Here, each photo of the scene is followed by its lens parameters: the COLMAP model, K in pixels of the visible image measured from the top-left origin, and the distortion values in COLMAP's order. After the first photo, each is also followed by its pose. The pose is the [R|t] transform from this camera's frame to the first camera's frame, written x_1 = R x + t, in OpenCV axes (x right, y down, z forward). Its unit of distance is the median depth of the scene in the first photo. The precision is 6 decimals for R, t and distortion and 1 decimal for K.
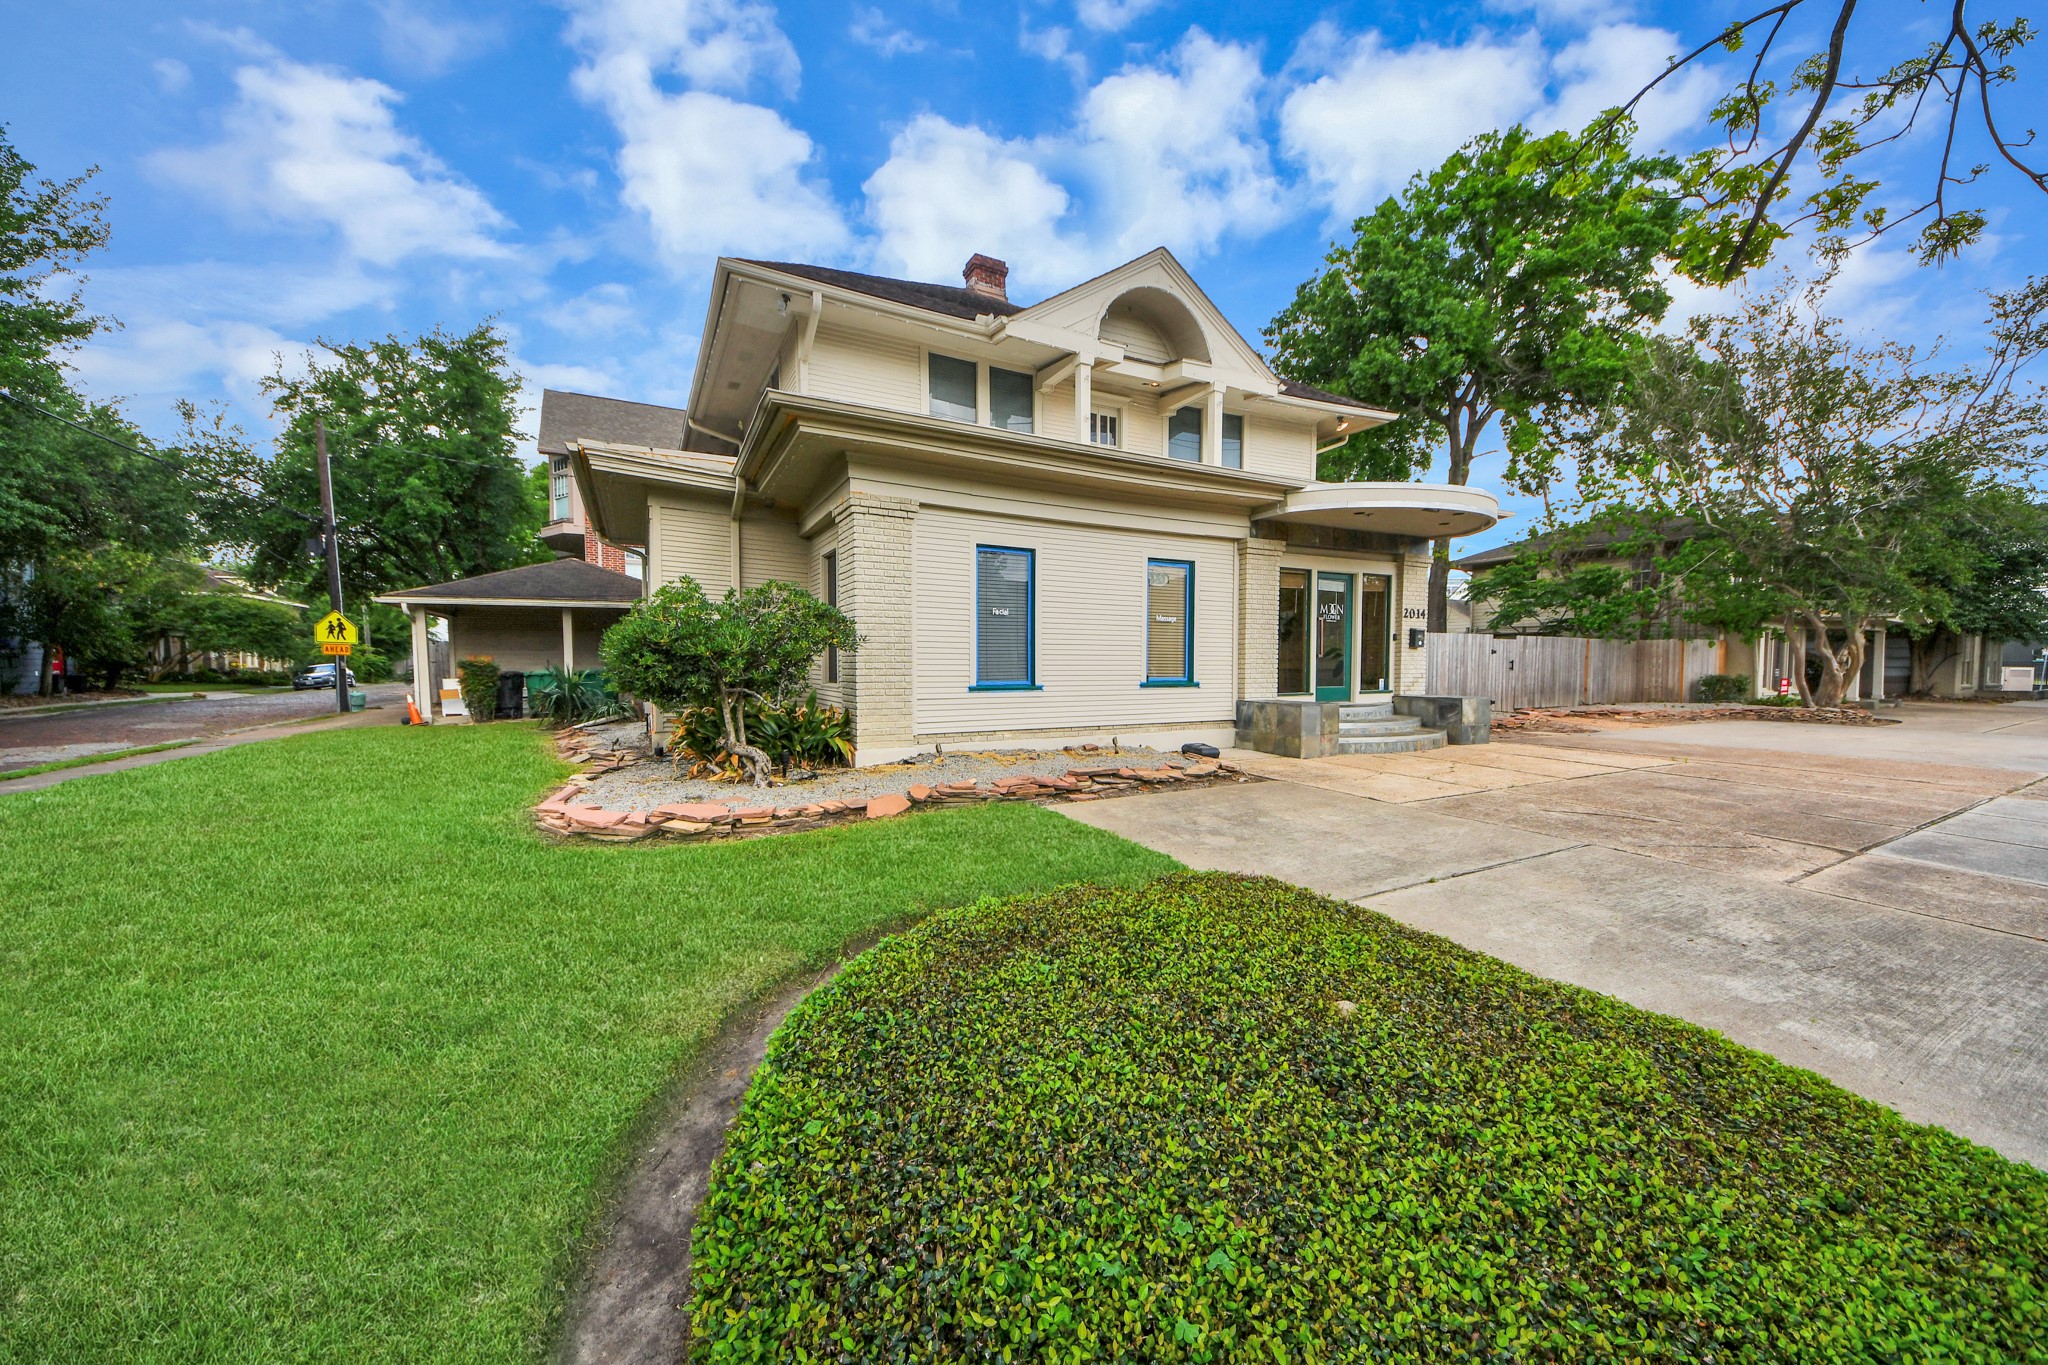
lens RADIAL K [[737.6, 0, 1041.7], [0, 737.6, 684.0], [0, 0, 1]] dist [-0.001345, -0.000017]
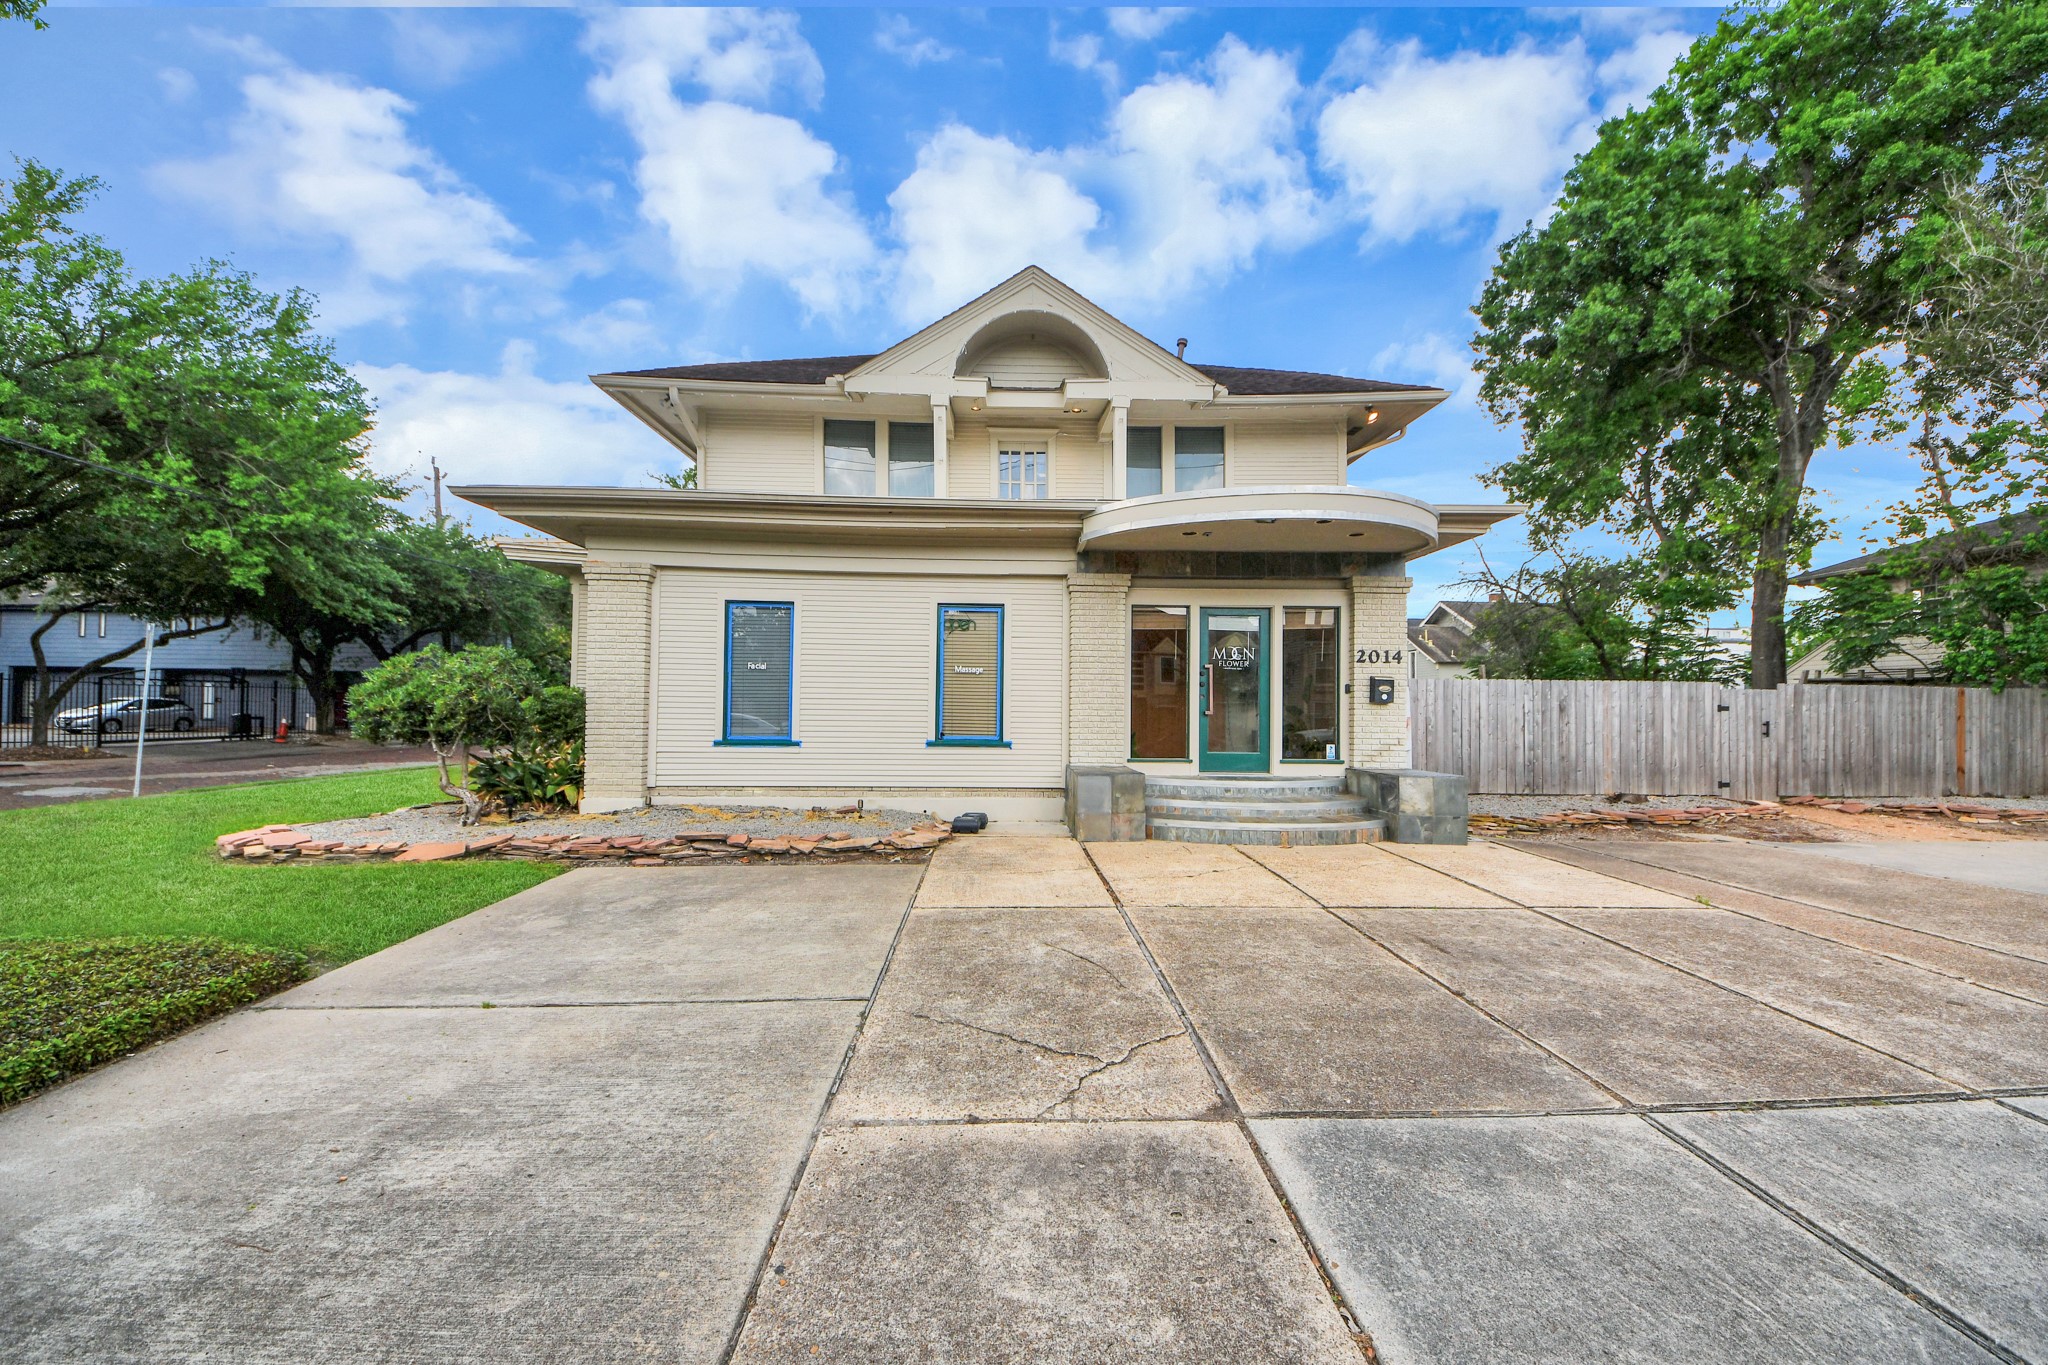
lens RADIAL K [[741.4, 0, 1024.0], [0, 741.4, 682.5], [0, 0, 1]] dist [0.012384, -0.010255]
pose [[0.902535, -0.005792, -0.430578, 0.590061], [-0.023206, 0.997802, -0.062065, -0.018532], [0.429991, 0.066008, 0.900417, 0.212865]]
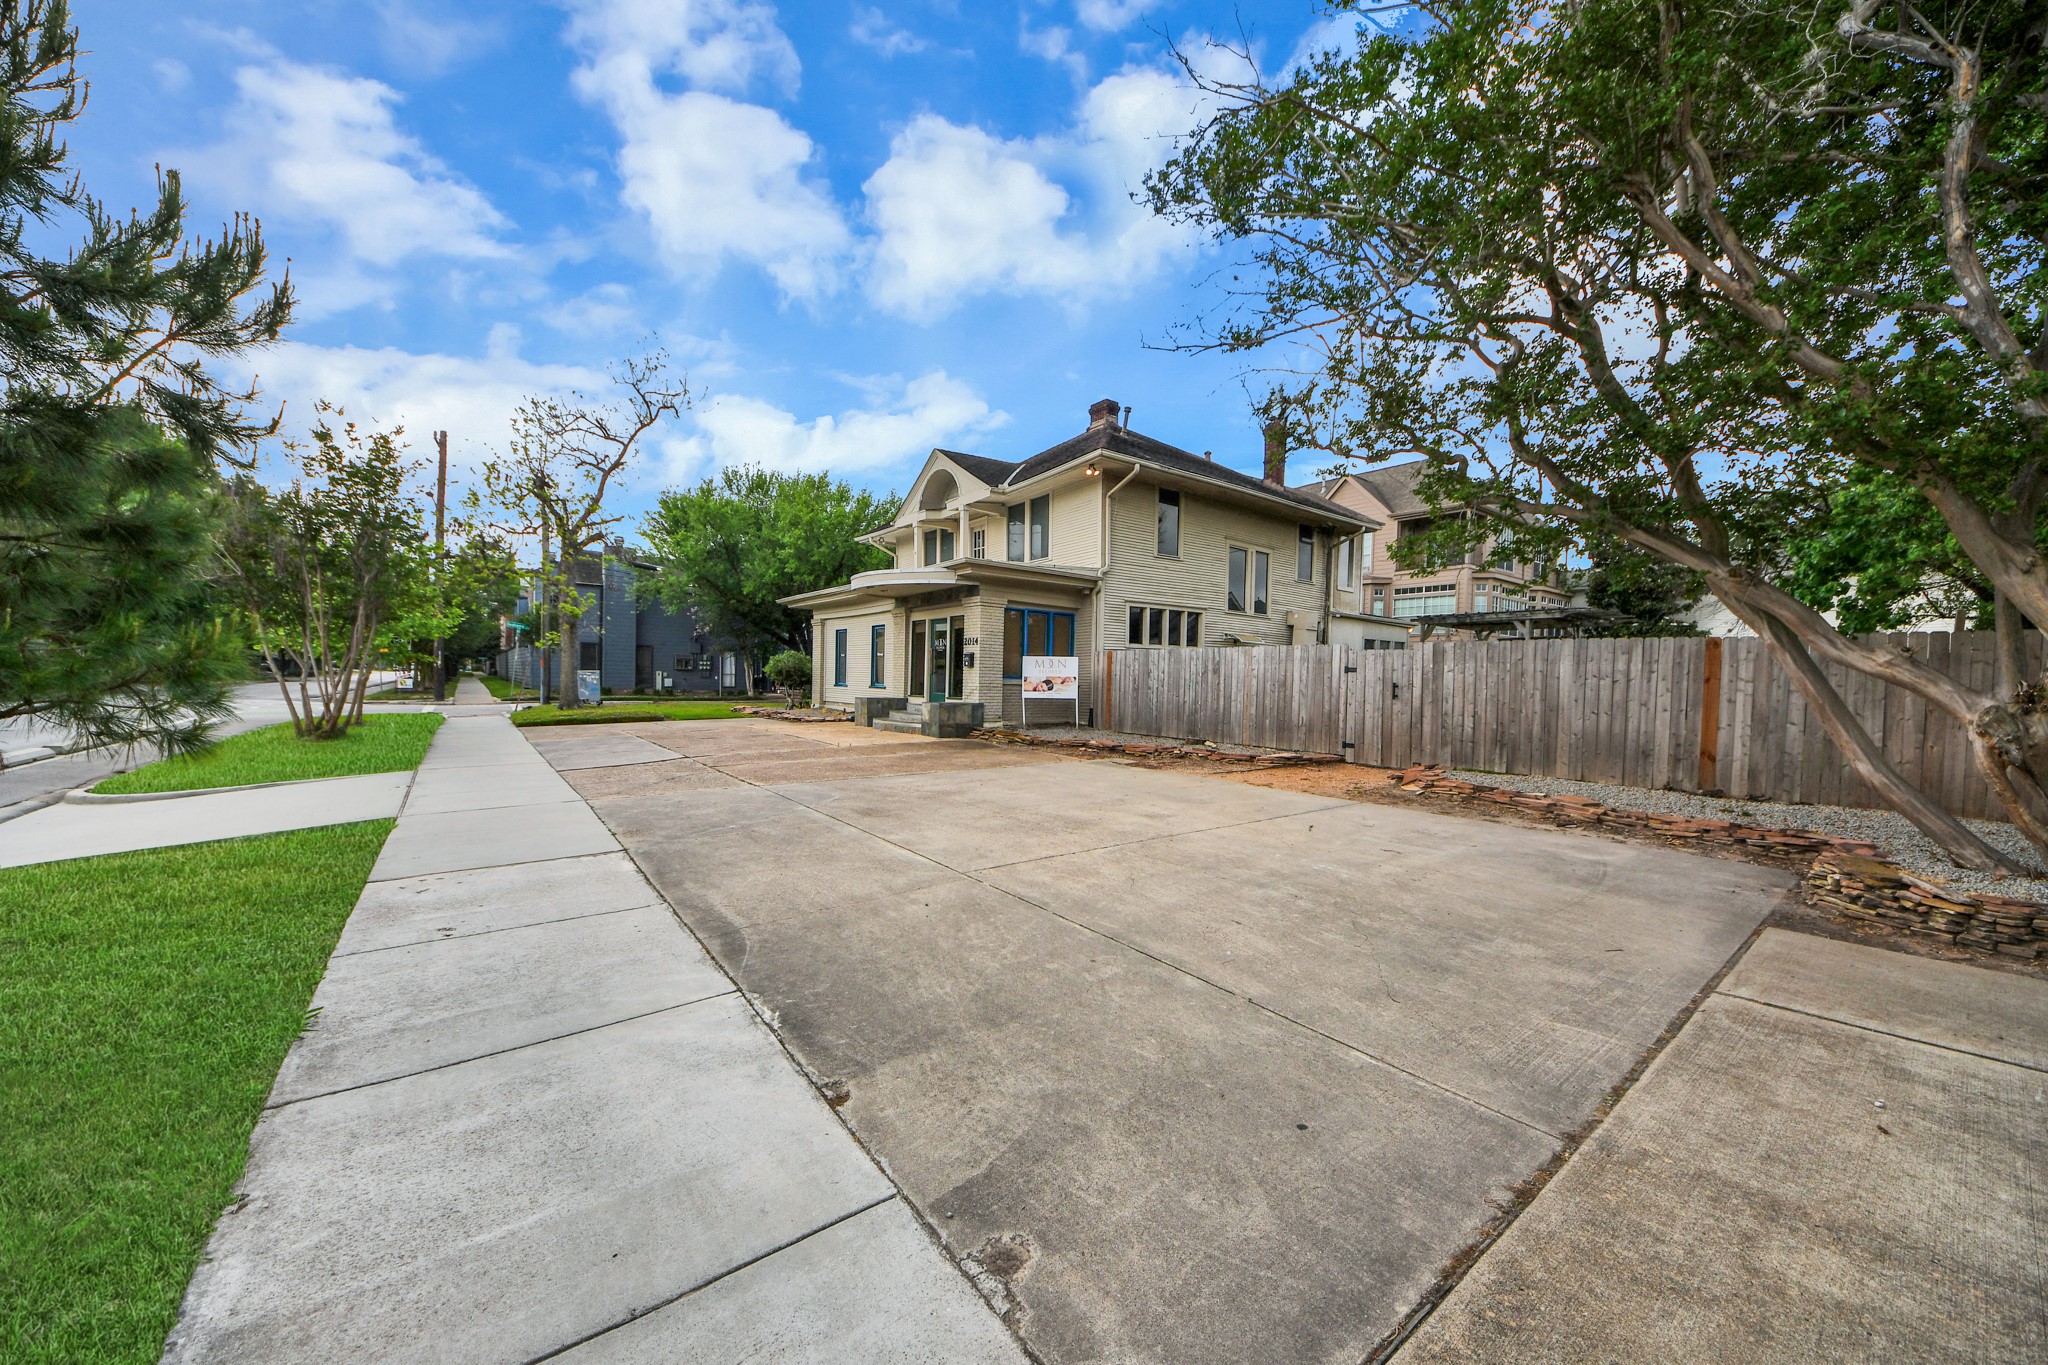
lens RADIAL K [[718.5, 0, 1028.0], [0, 718.5, 699.1], [0, 0, 1]] dist [0.033825, -0.022031]
pose [[0.155887, 0.030160, -0.987314, 2.110216], [-0.051989, 0.998399, 0.022290, -0.028525], [0.986406, 0.047855, 0.157206, 1.044923]]
